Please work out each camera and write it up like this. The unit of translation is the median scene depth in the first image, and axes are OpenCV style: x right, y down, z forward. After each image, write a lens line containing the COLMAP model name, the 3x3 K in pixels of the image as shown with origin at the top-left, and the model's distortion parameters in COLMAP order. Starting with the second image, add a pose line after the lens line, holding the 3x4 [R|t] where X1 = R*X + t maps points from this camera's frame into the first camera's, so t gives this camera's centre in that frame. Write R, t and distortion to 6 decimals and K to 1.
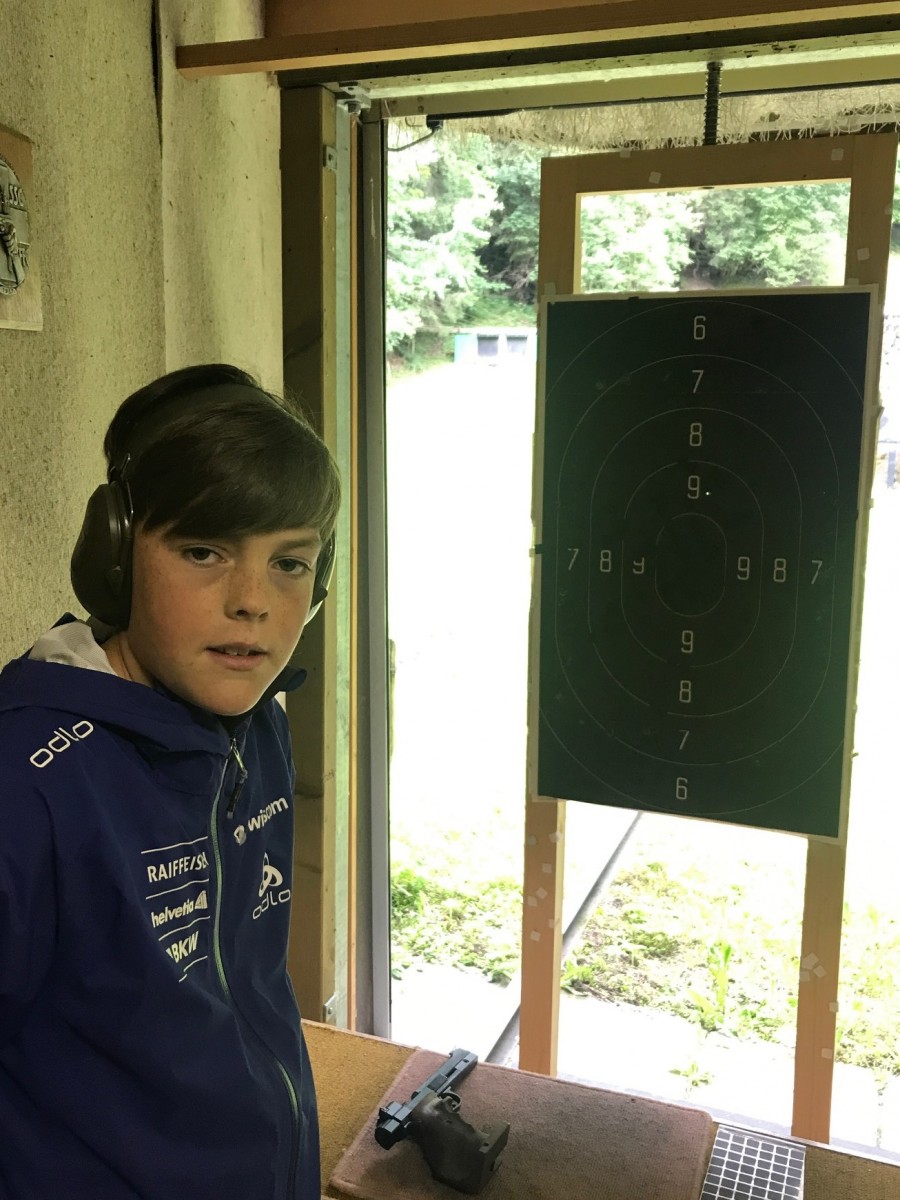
lens RADIAL K [[1238.8, 0, 450.0], [0, 1238.8, 600.0], [0, 0, 1]] dist [0.015837, 0.004139]
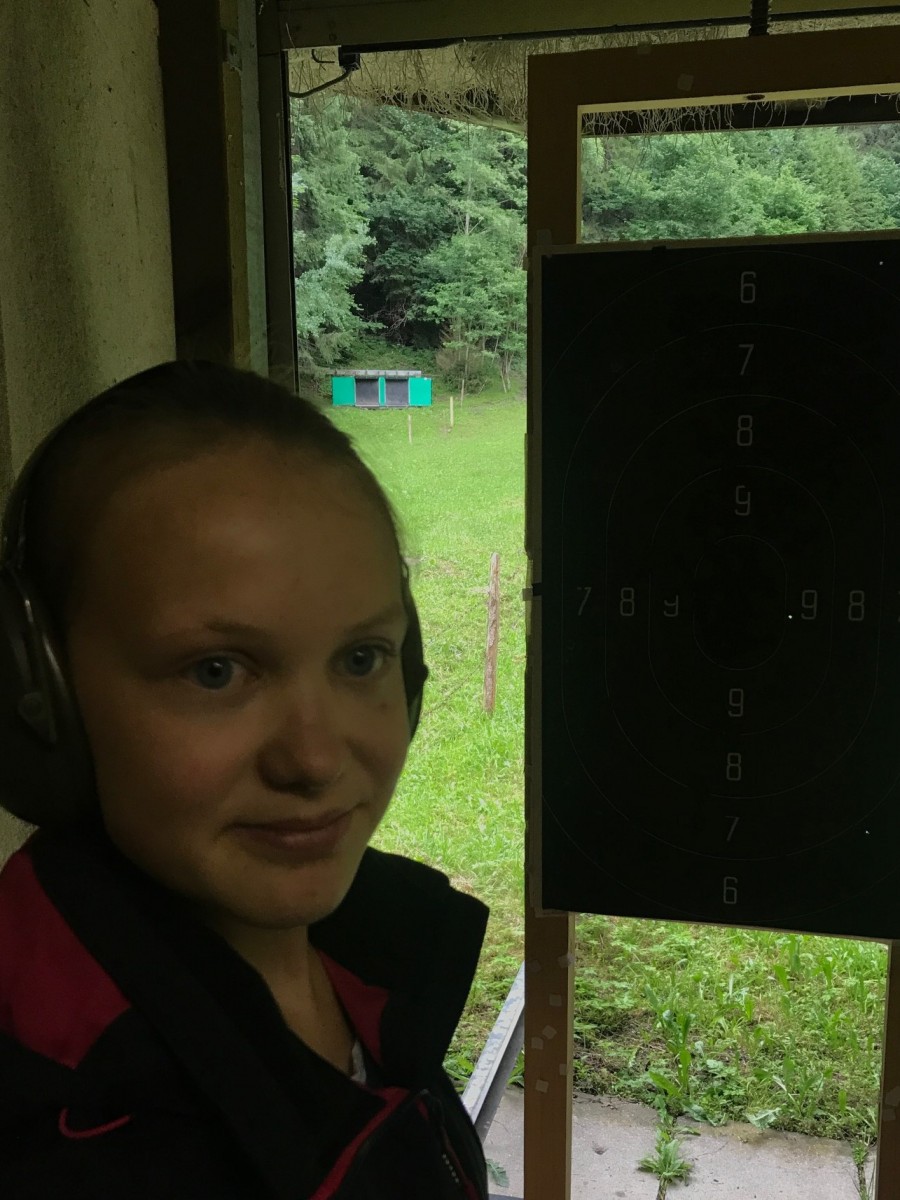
lens RADIAL K [[1021.5, 0, 451.9], [0, 1021.5, 665.8], [0, 0, 1]] dist [0.004762, 0.013957]
pose [[0.985963, -0.041601, 0.161700, -0.057958], [0.038093, 0.998968, 0.024732, -0.007979], [-0.162562, -0.018225, 0.986530, 0.275248]]
